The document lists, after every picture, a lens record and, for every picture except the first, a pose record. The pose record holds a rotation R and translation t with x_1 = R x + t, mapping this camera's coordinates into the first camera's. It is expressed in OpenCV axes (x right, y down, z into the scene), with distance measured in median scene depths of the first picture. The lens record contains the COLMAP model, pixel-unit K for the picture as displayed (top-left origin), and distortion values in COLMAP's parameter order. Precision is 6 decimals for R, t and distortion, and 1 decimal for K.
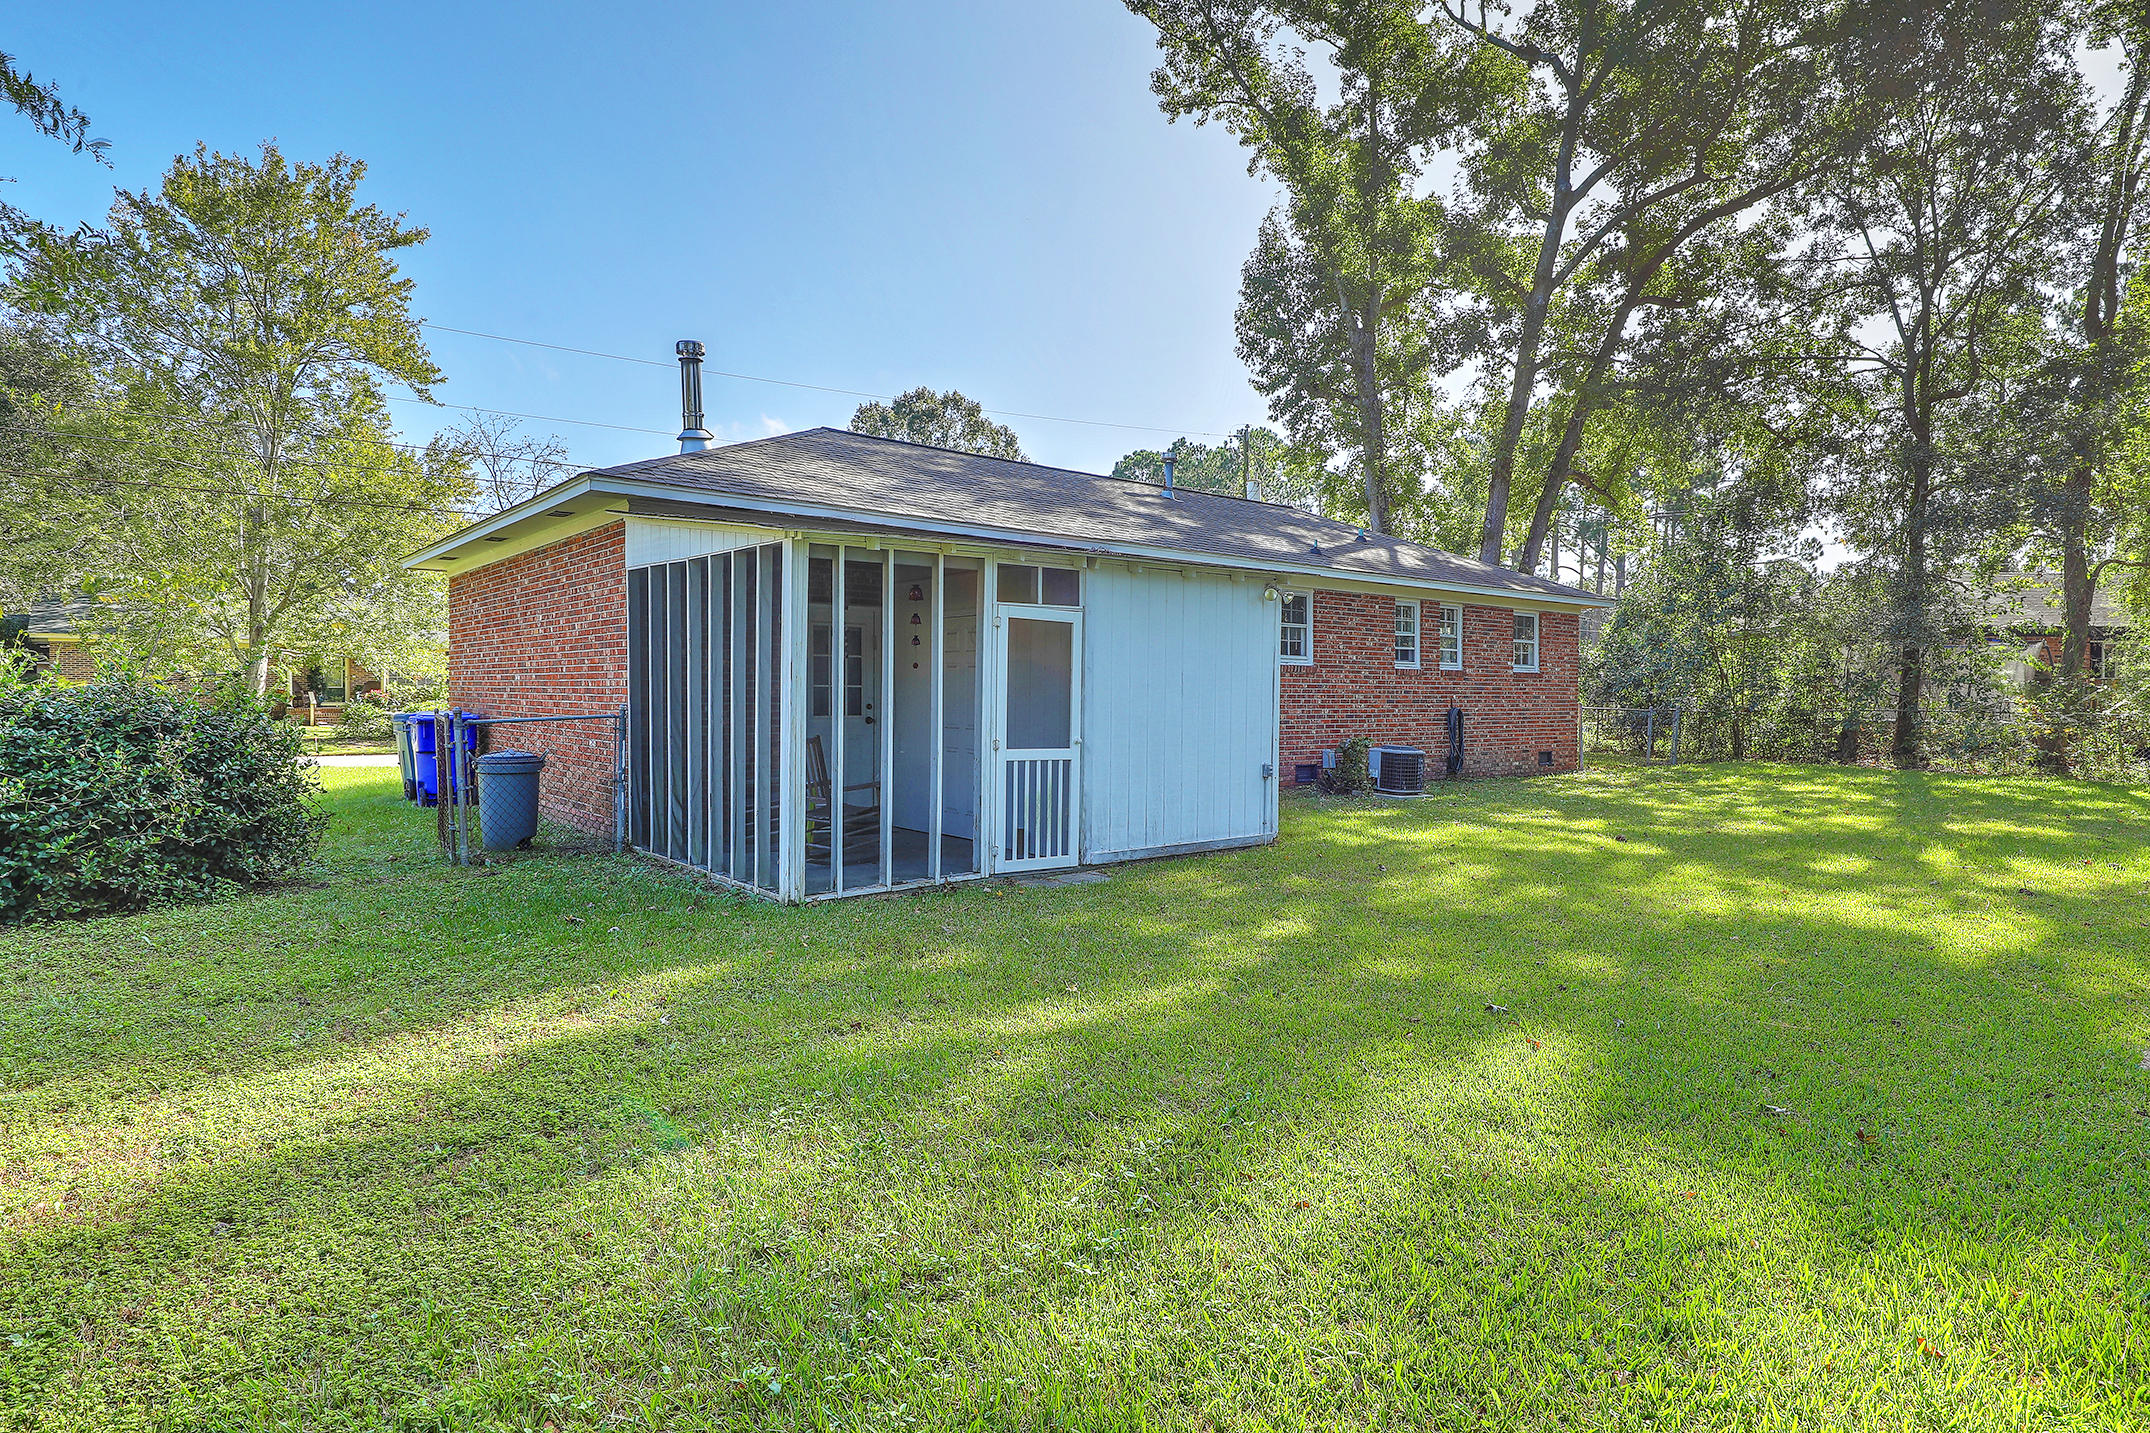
lens RADIAL K [[1181.5, 0, 1084.8], [0, 1181.5, 695.4], [0, 0, 1]] dist [0.000493, 0.000846]
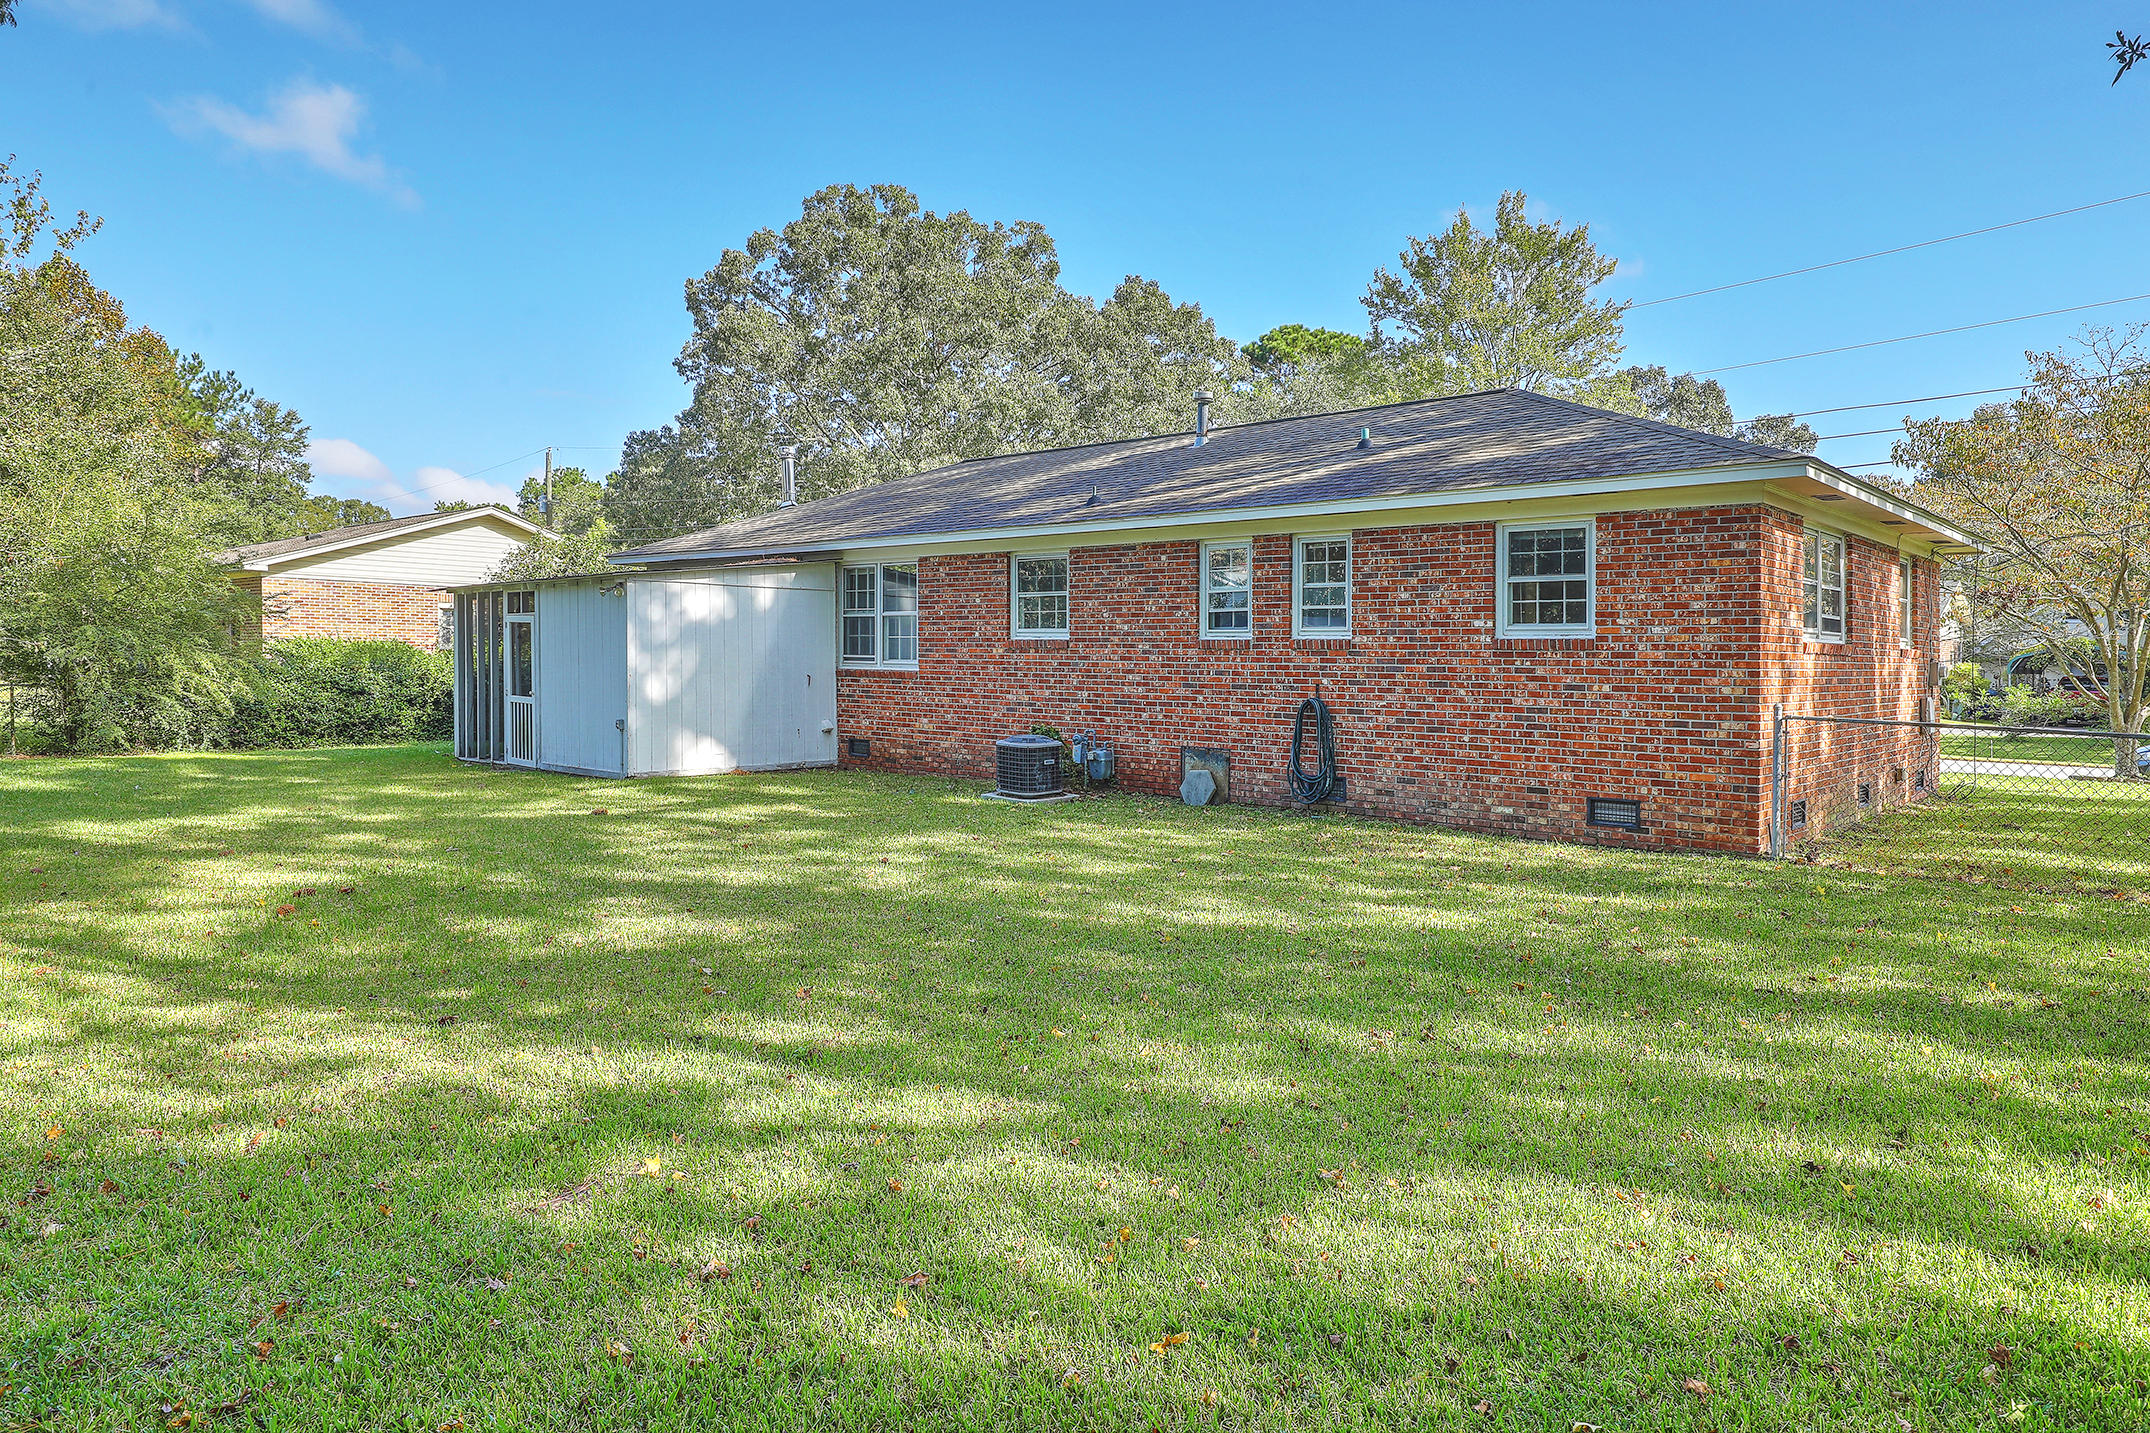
lens RADIAL K [[1429.2, 0, 1062.6], [0, 1429.2, 718.4], [0, 0, 1]] dist [-0.005979, -0.000523]
pose [[0.088495, 0.026847, -0.995715, 1.906183], [-0.024066, 0.999403, 0.024807, 0.009521], [0.995786, 0.021768, 0.089088, 1.422864]]
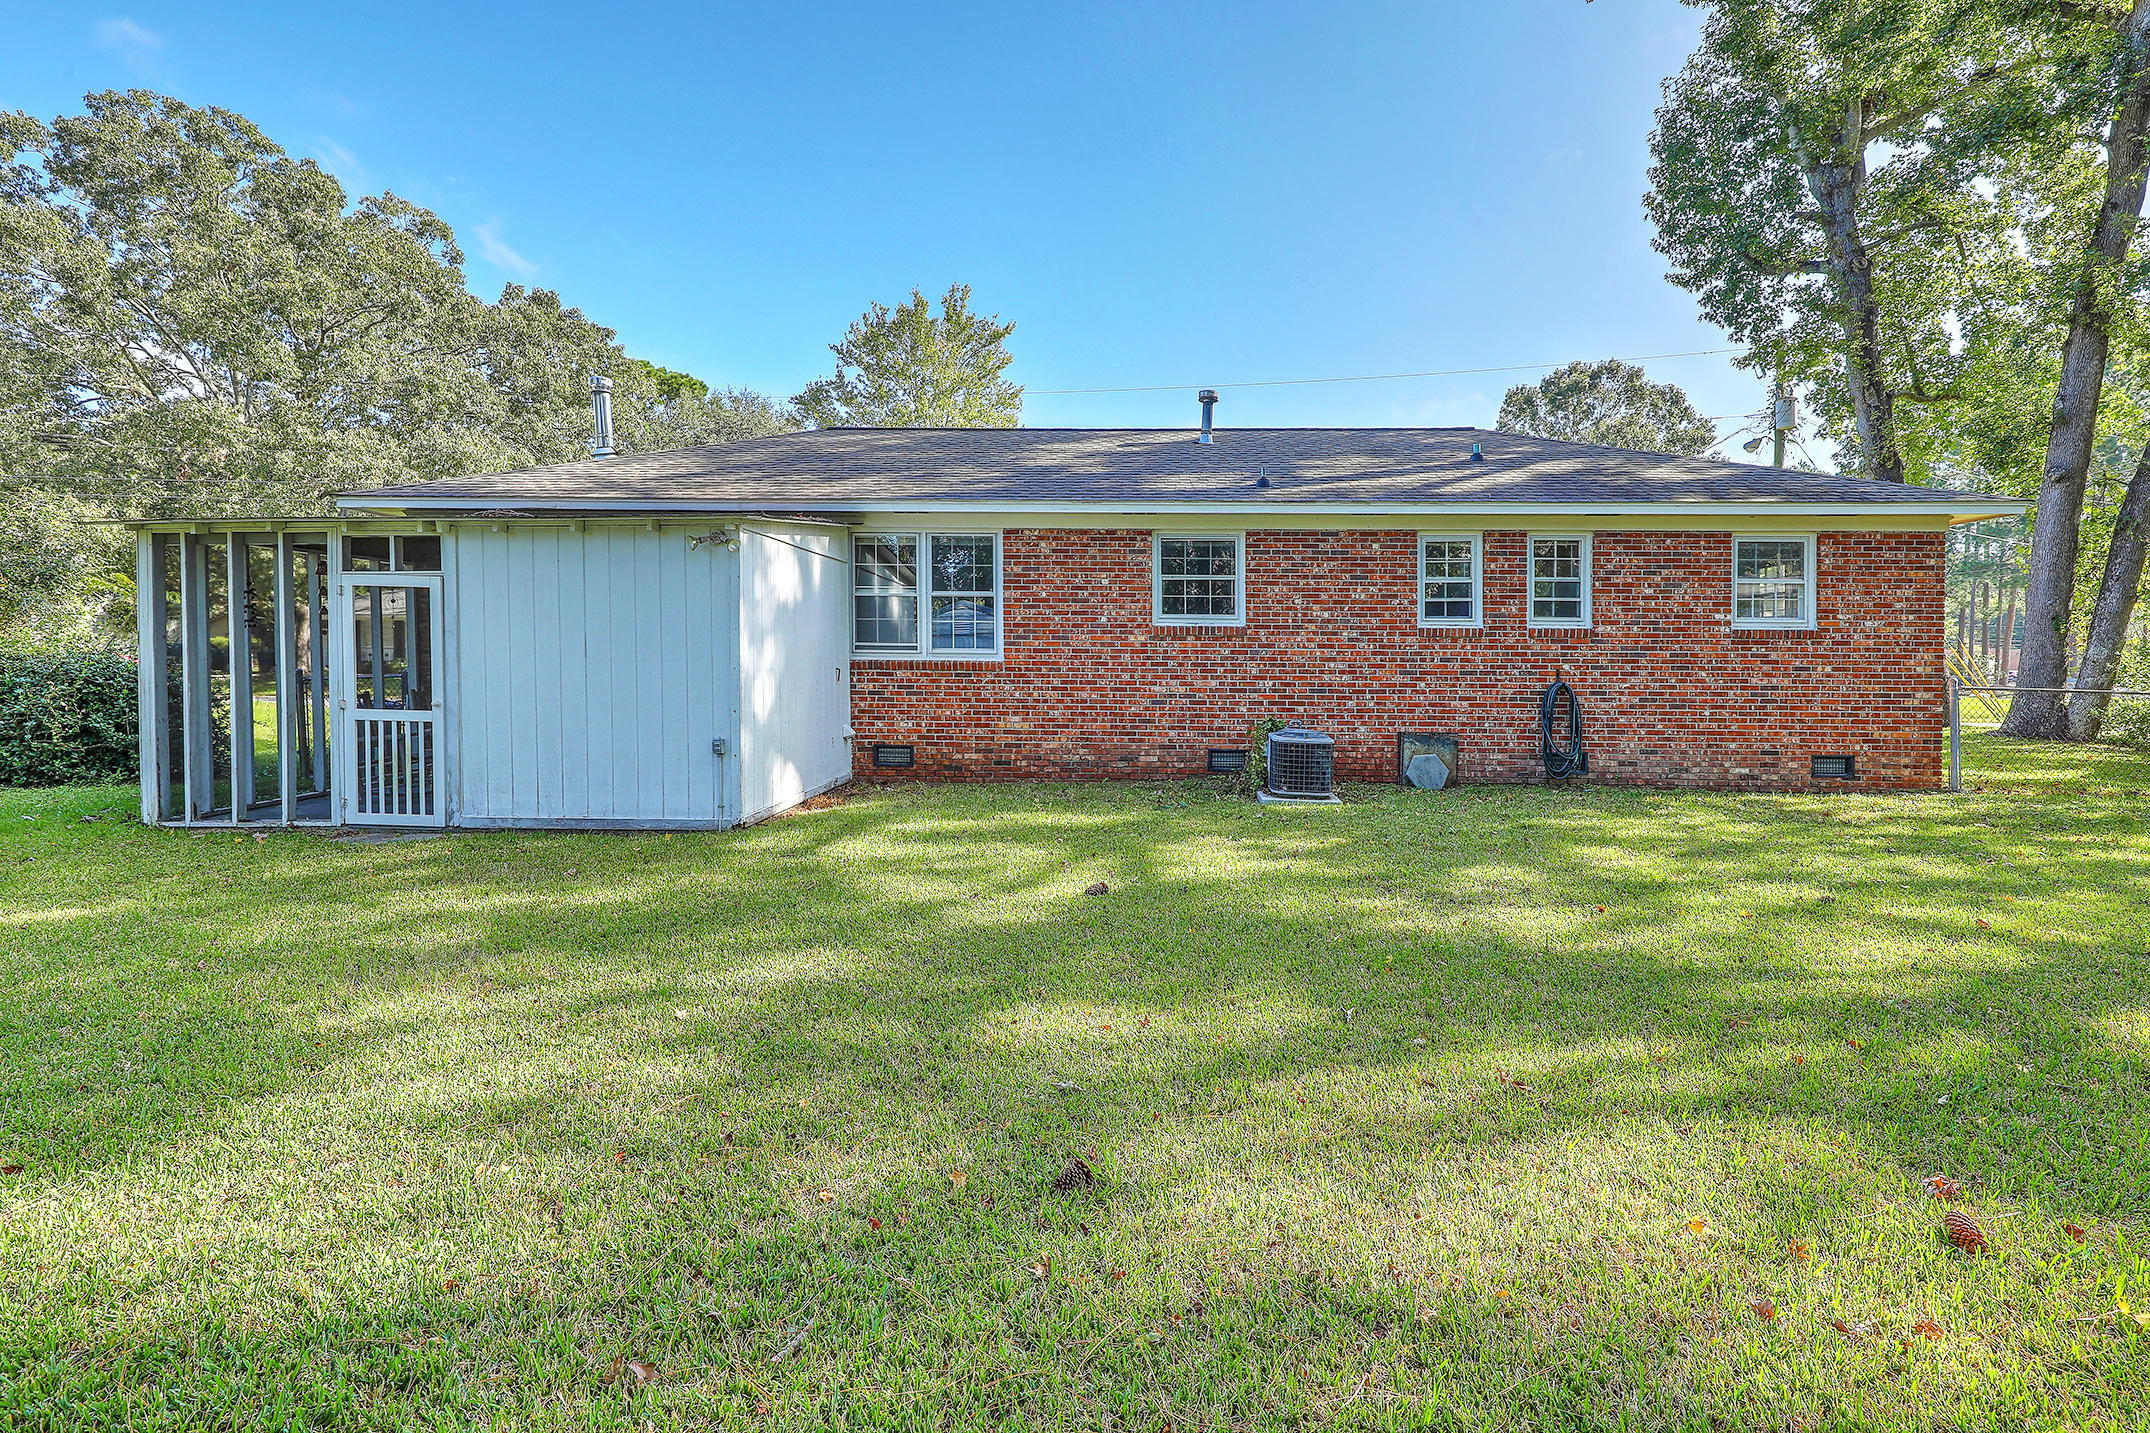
lens RADIAL K [[975.7, 0, 1099.9], [0, 975.7, 687.4], [0, 0, 1]] dist [-0.001487, 0.000131]
pose [[0.737679, 0.019704, -0.674865, 0.895013], [-0.004642, 0.999698, 0.024114, 0.001049], [0.675136, -0.014656, 0.737548, 0.699086]]
